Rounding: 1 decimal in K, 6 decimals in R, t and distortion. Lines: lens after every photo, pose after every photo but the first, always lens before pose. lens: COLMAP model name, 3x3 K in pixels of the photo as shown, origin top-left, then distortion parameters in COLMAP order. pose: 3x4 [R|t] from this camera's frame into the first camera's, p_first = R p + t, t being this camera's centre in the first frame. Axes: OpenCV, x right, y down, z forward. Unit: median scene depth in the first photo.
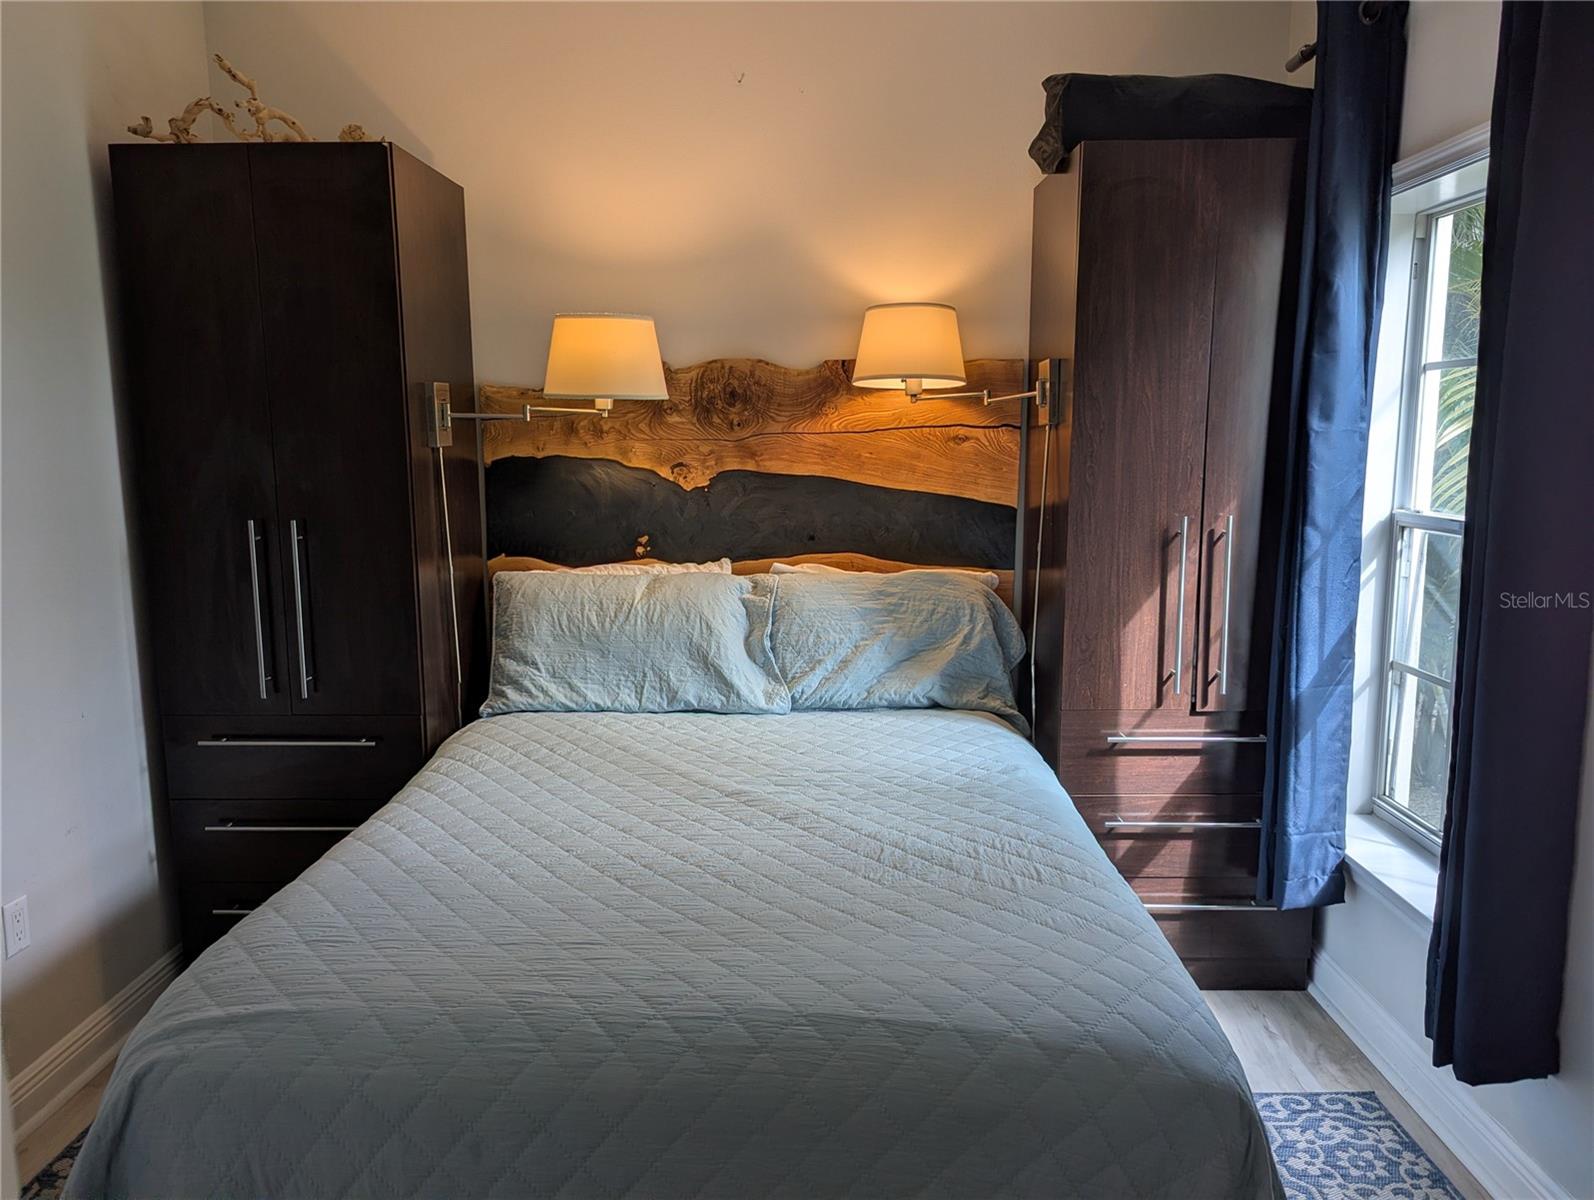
lens RADIAL K [[1126.9, 0, 801.3], [0, 1126.9, 597.0], [0, 0, 1]] dist [0.201450, -0.372098]
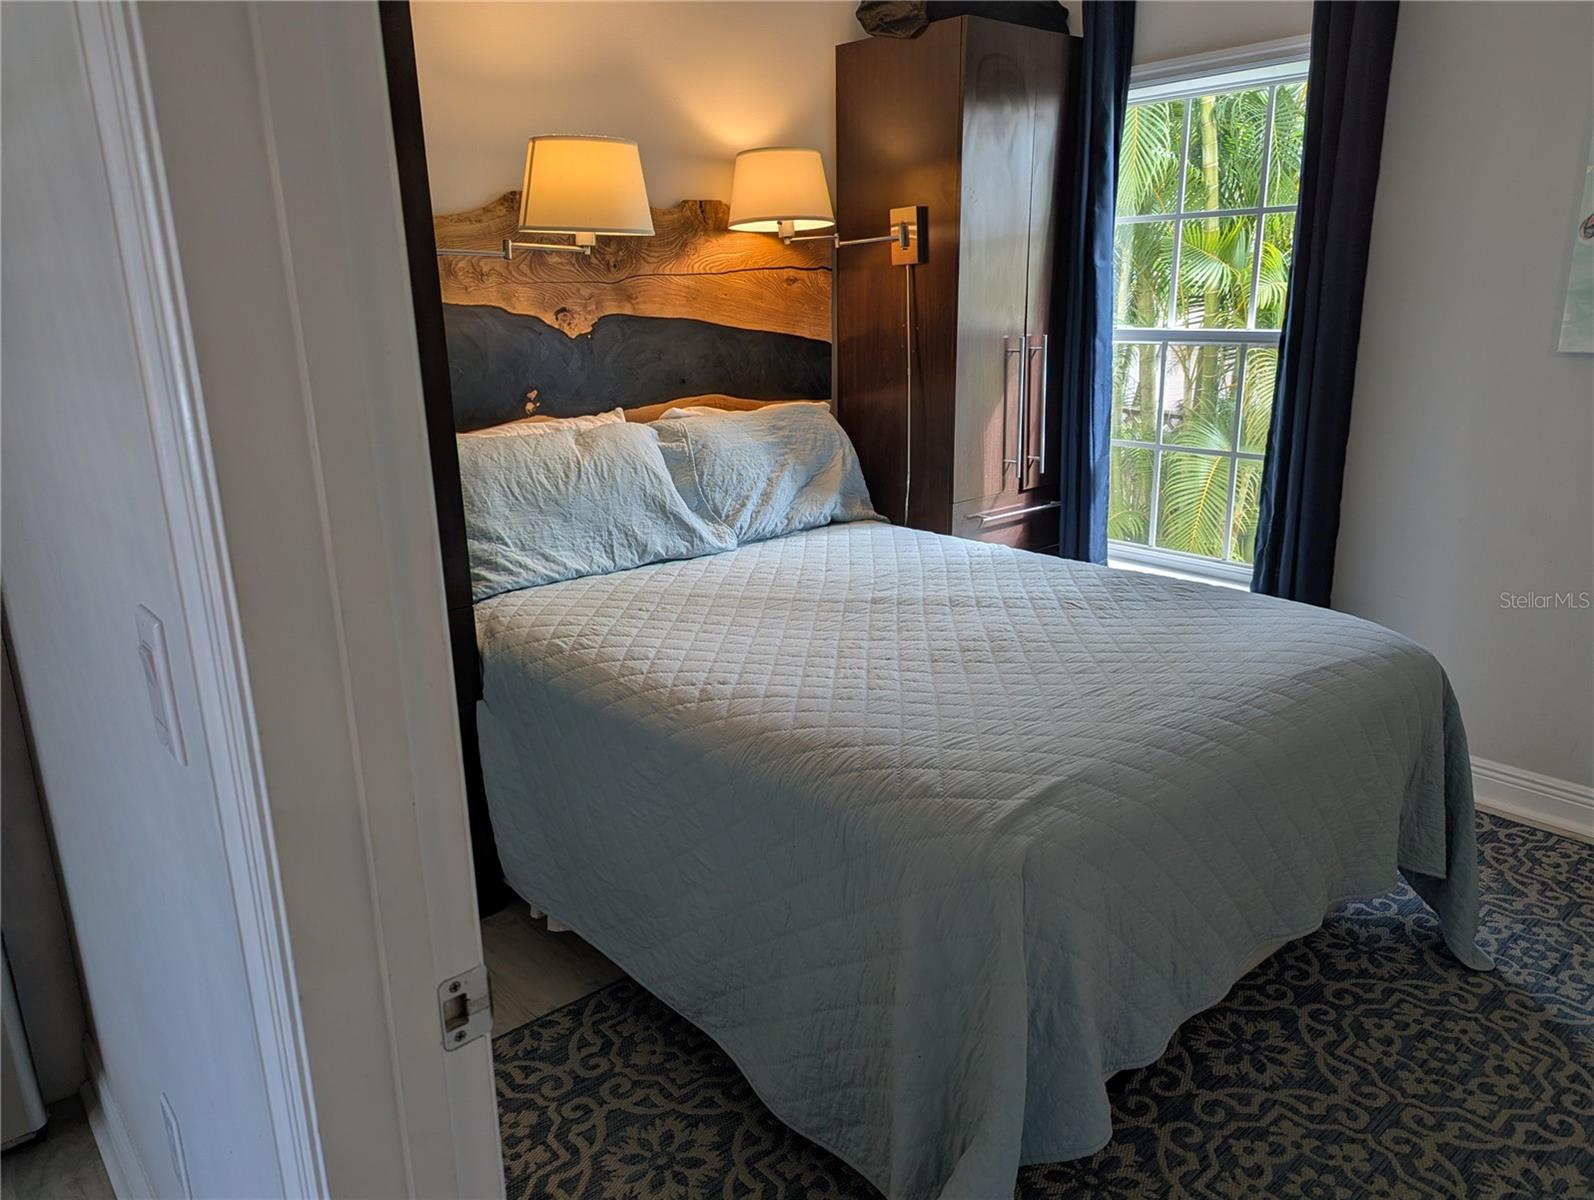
lens RADIAL K [[1126.2, 0, 795.0], [0, 1126.2, 596.7], [0, 0, 1]] dist [0.071069, -0.070083]
pose [[0.748566, -0.184722, 0.636810, -0.635621], [0.113369, 0.981924, 0.151566, -0.005480], [-0.653296, -0.041263, 0.755977, 0.171391]]
